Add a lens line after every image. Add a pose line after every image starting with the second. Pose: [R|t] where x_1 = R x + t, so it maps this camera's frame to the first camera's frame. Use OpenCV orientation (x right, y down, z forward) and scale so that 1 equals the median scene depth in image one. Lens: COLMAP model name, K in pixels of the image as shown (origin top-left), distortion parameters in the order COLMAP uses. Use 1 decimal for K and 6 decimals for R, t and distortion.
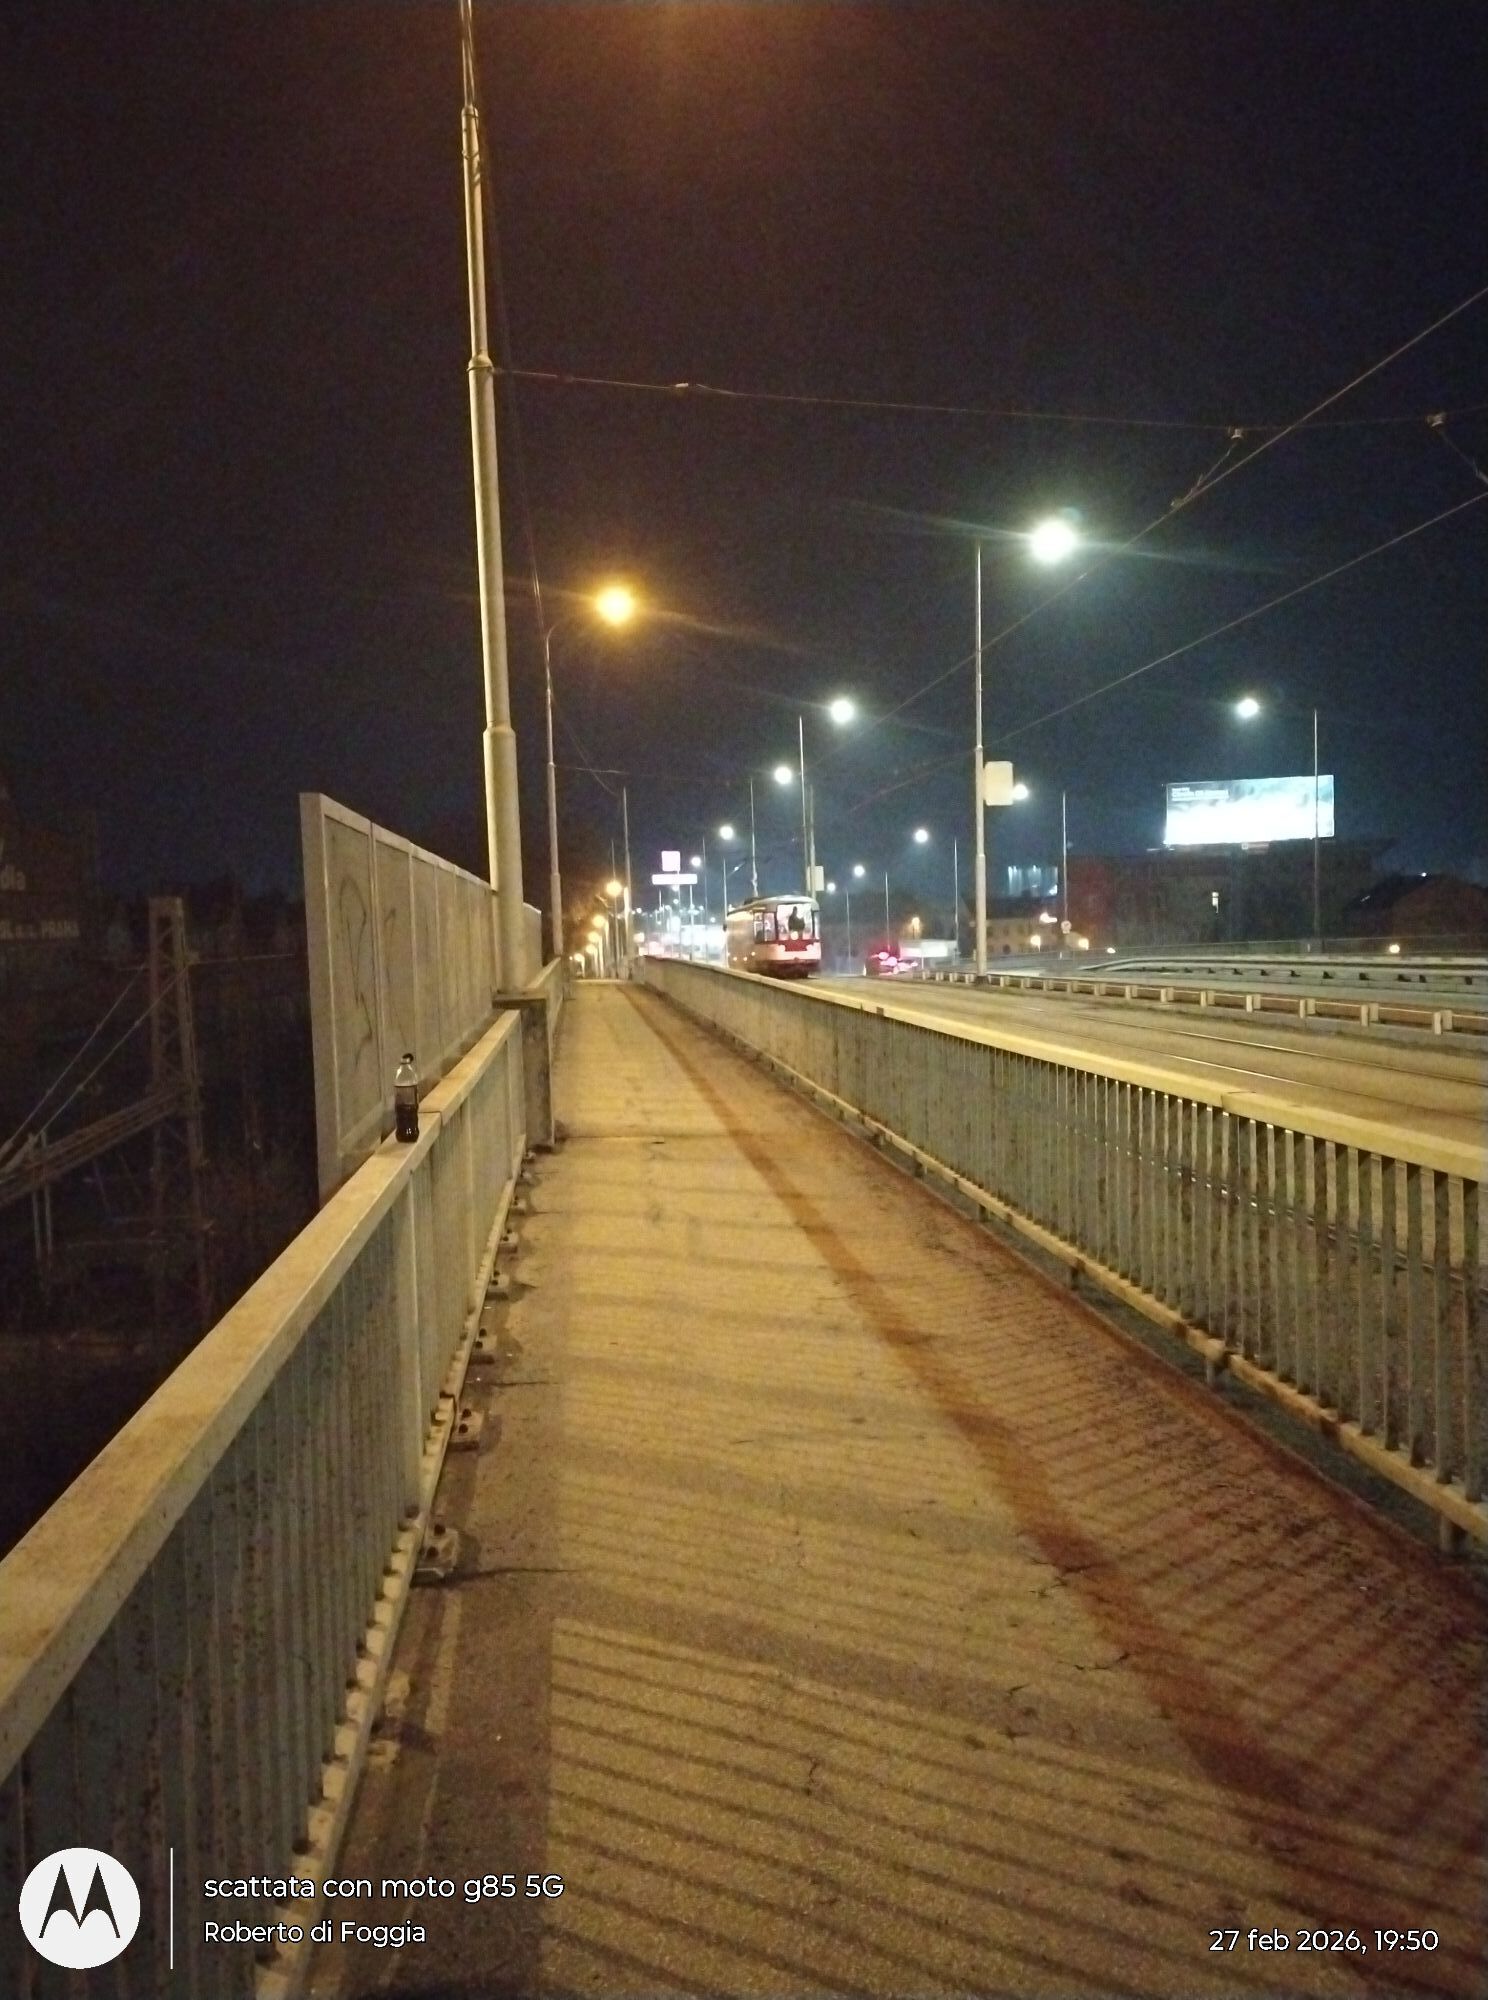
lens RADIAL K [[1525.2, 0, 746.1], [0, 1525.2, 1006.8], [0, 0, 1]] dist [0.138375, -0.245701]
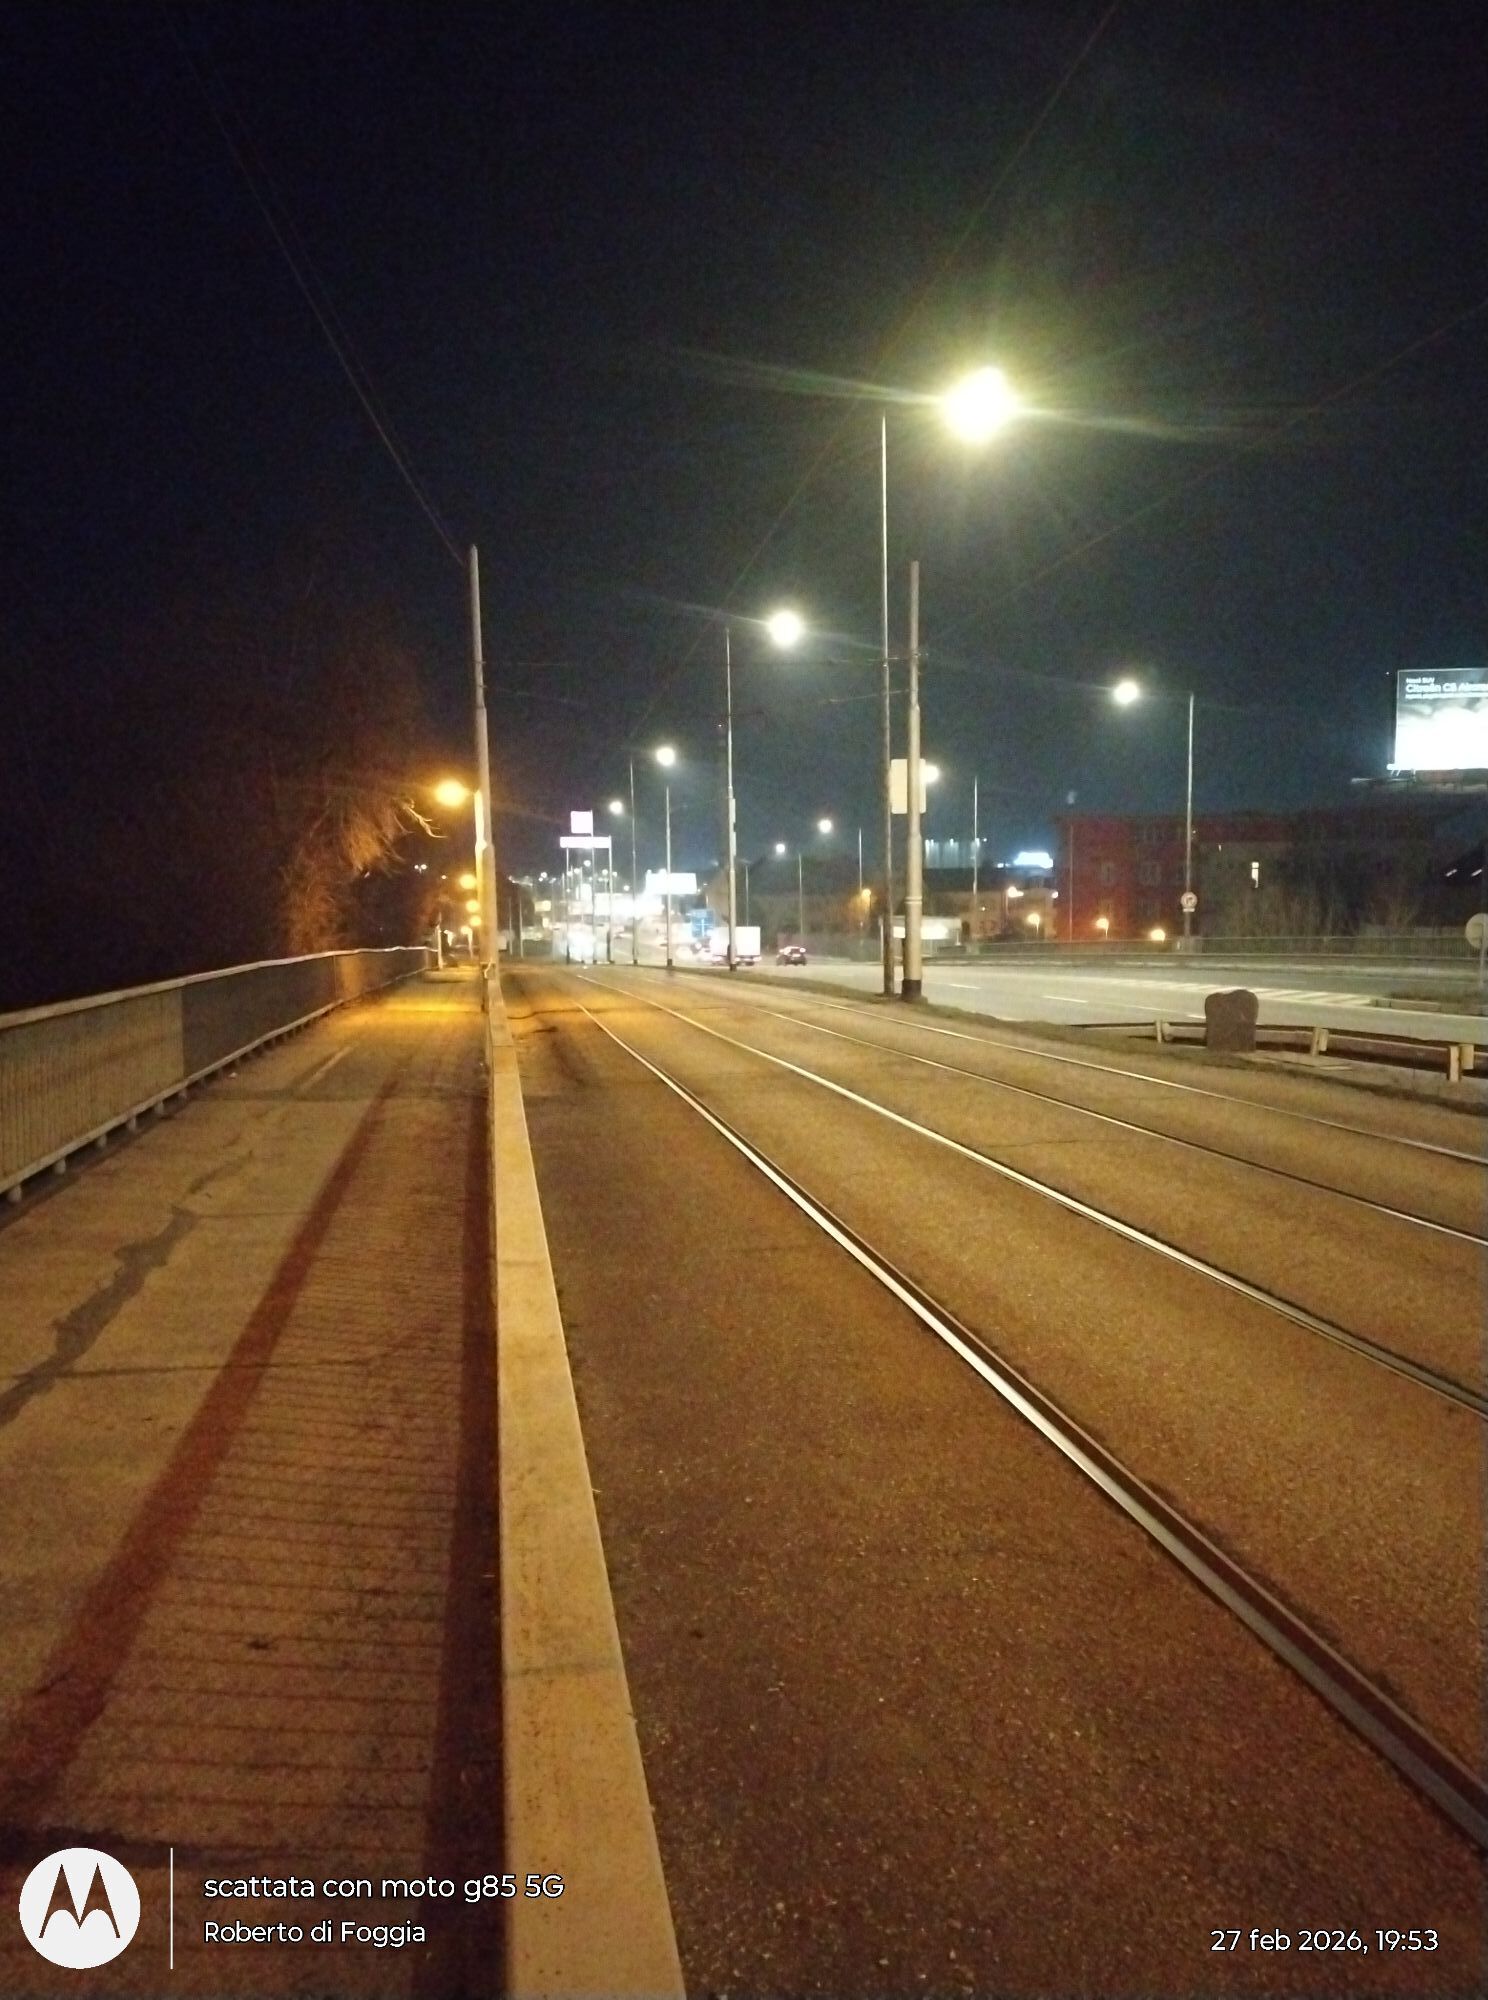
lens RADIAL K [[1527.9, 0, 729.3], [0, 1527.9, 997.1], [0, 0, 1]] dist [0.123862, -0.189898]
pose [[0.998713, 0.013573, 0.048863, -0.019448], [-0.014178, 0.999827, 0.012056, -0.017698], [-0.048691, -0.012734, 0.998733, 0.370159]]
